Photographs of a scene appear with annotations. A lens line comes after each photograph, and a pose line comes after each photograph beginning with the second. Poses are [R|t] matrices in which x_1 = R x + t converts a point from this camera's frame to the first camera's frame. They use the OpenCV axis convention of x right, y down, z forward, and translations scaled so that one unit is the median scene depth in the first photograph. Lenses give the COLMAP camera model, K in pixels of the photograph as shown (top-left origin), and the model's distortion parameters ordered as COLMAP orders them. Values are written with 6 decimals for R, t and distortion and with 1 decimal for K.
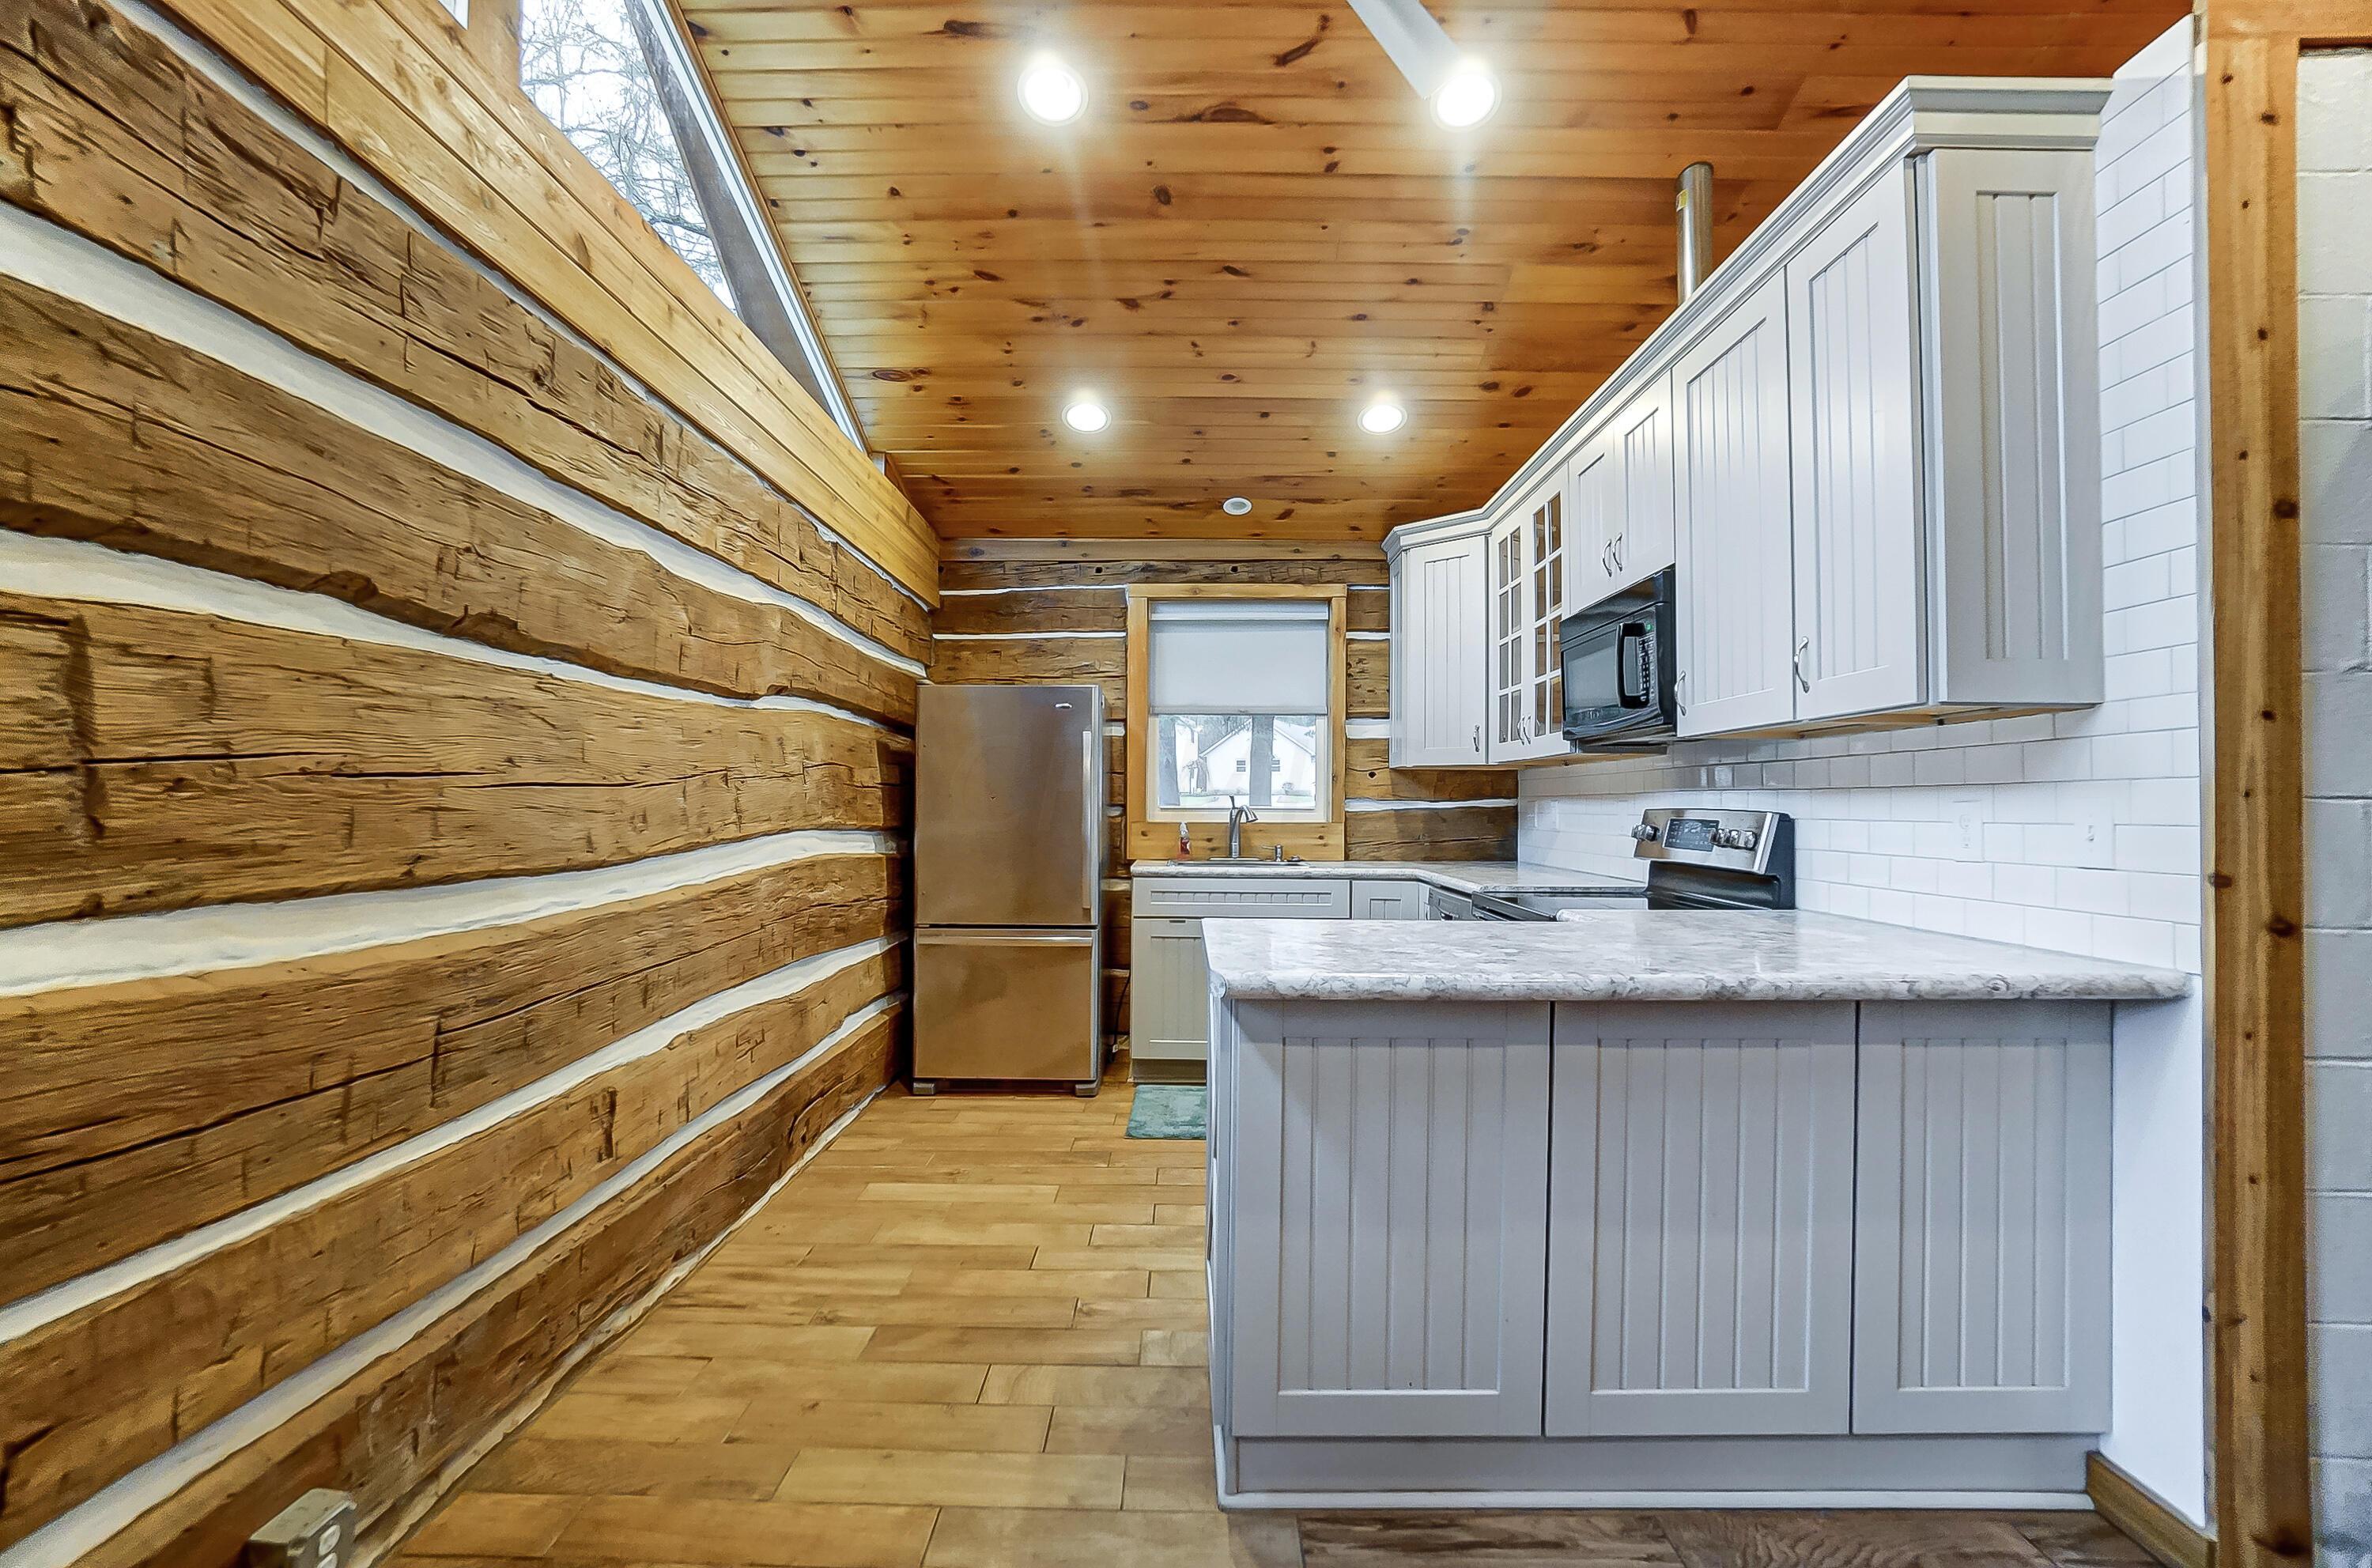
lens RADIAL K [[1066.3, 0, 1188.0], [0, 1066.3, 784.6], [0, 0, 1]] dist [-0.000386, 0.000442]
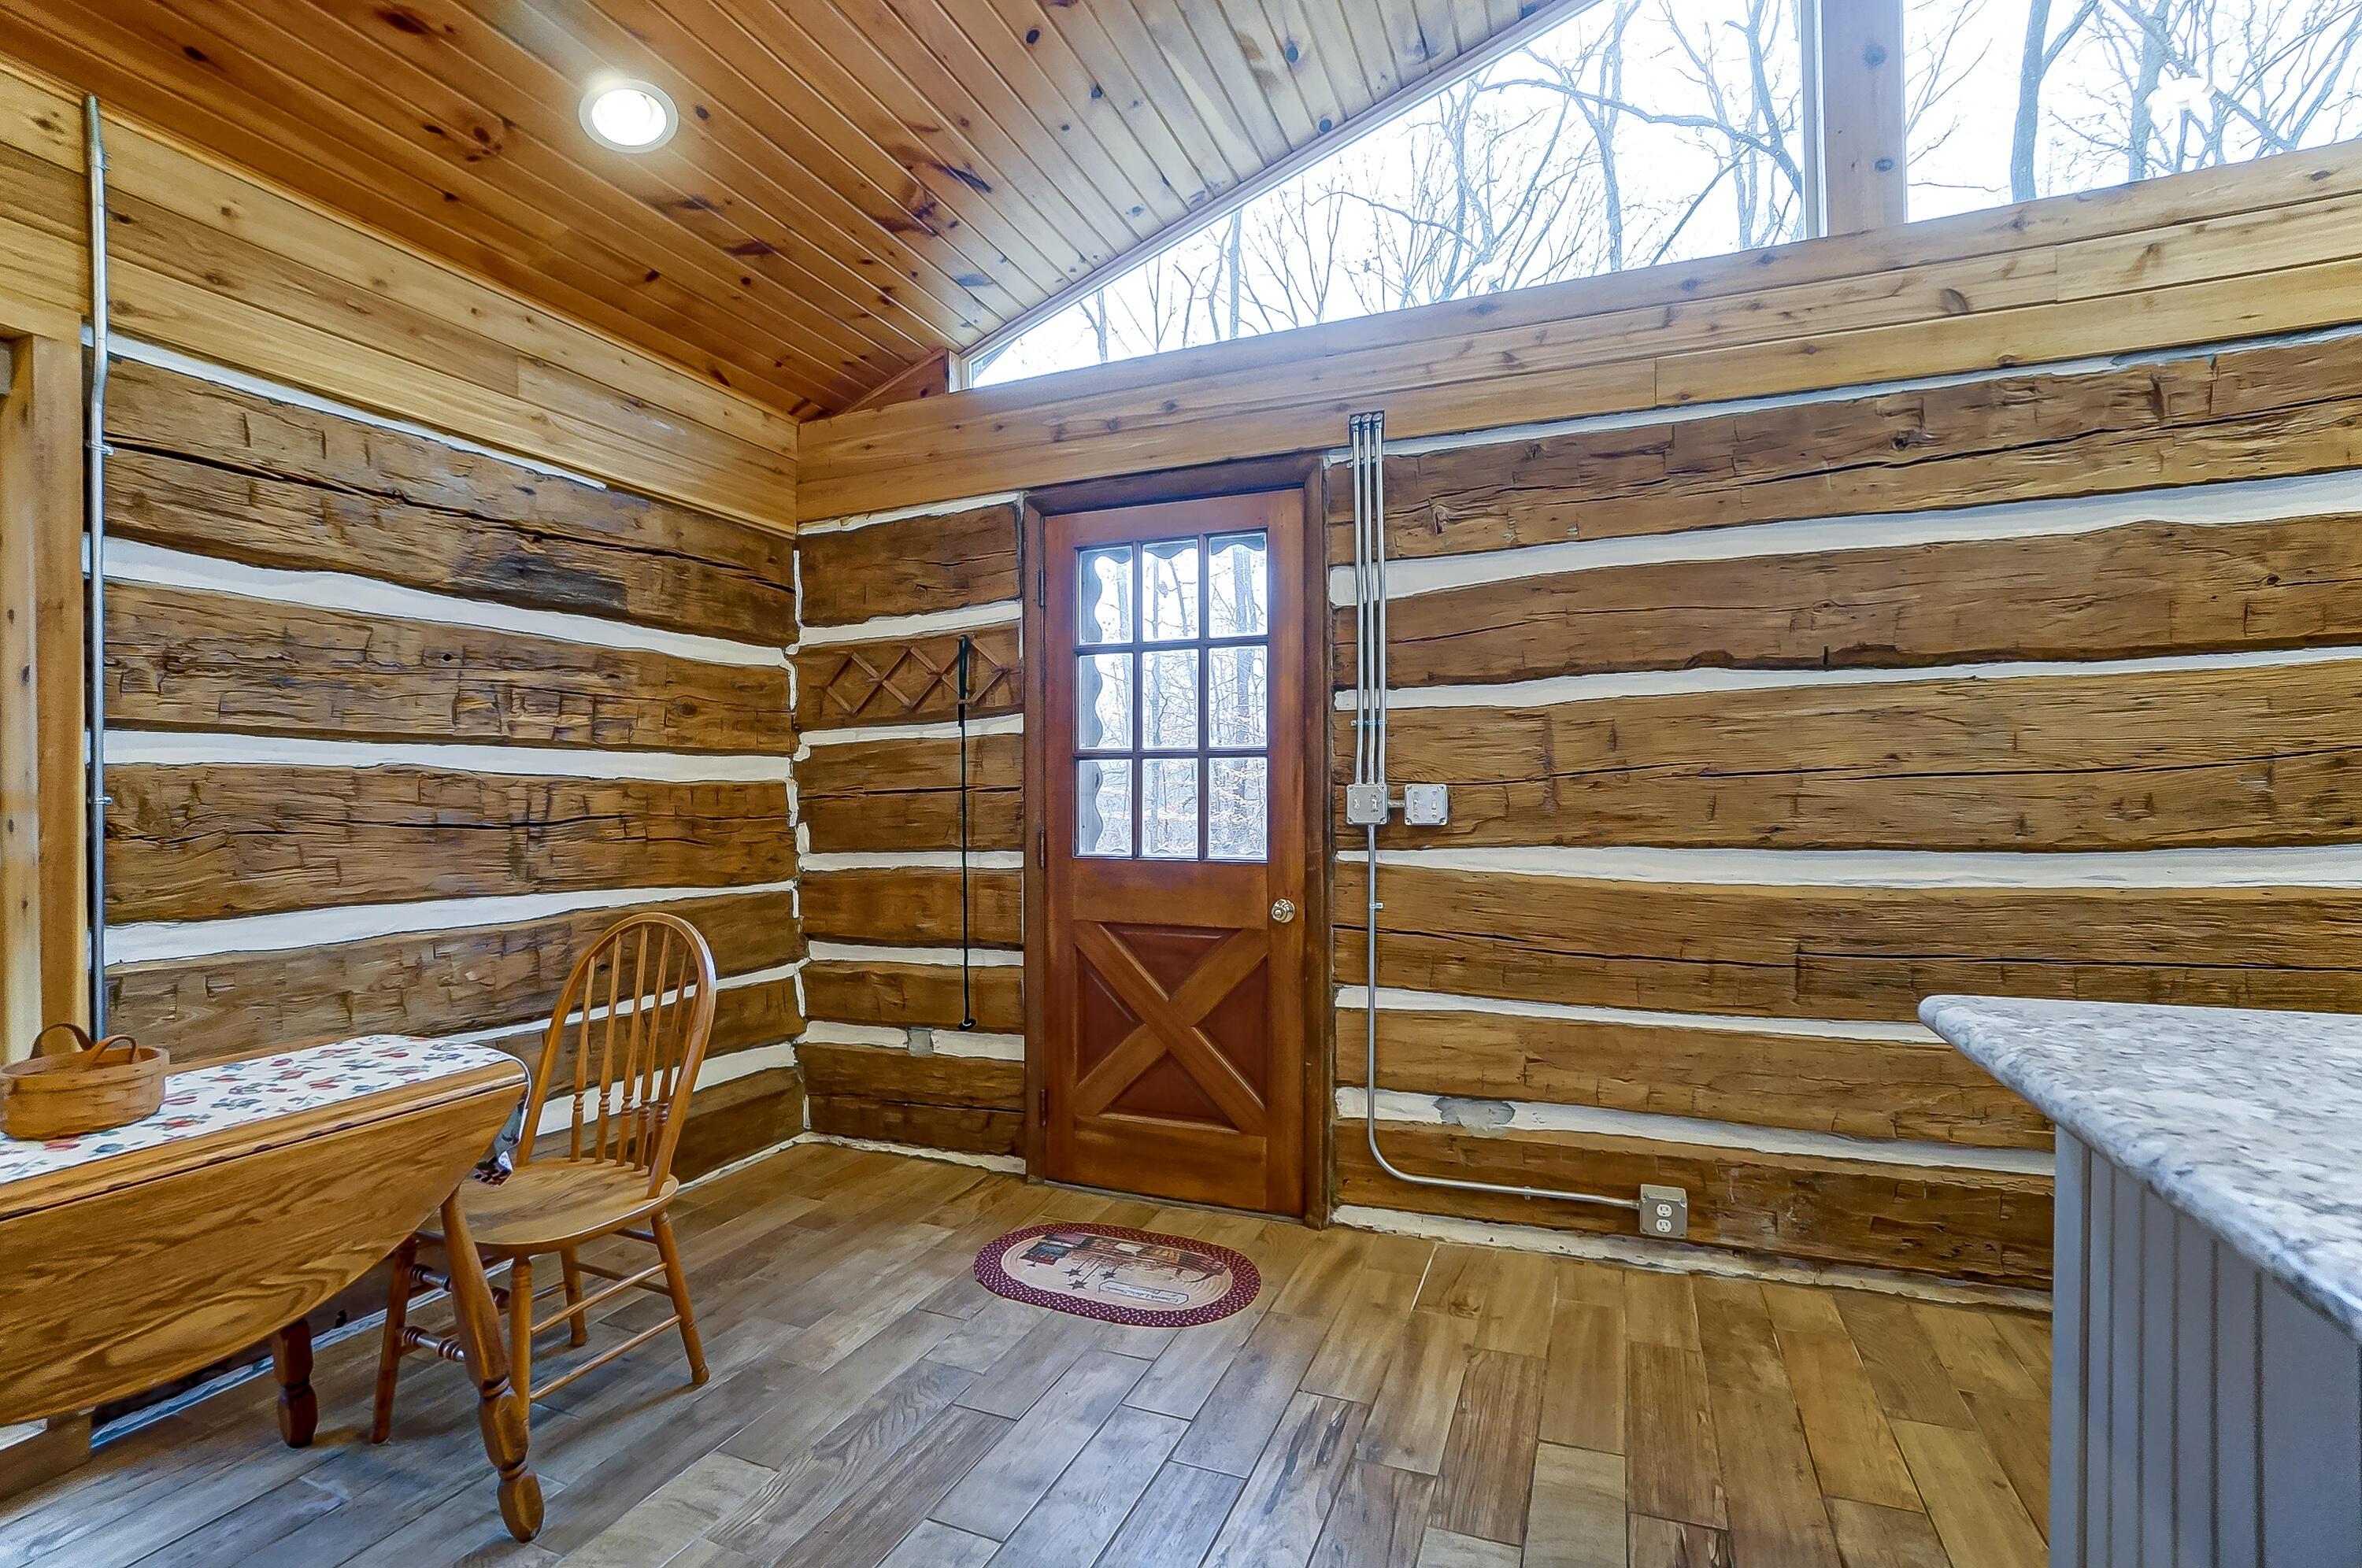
lens RADIAL K [[1061.7, 0, 1187.6], [0, 1061.7, 802.5], [0, 0, 1]] dist [-0.000386, 0.000442]
pose [[-0.364389, -0.006613, -0.931223, 0.825483], [0.020339, 0.999680, -0.015058, 0.033049], [0.931025, -0.024427, -0.364138, 0.681473]]
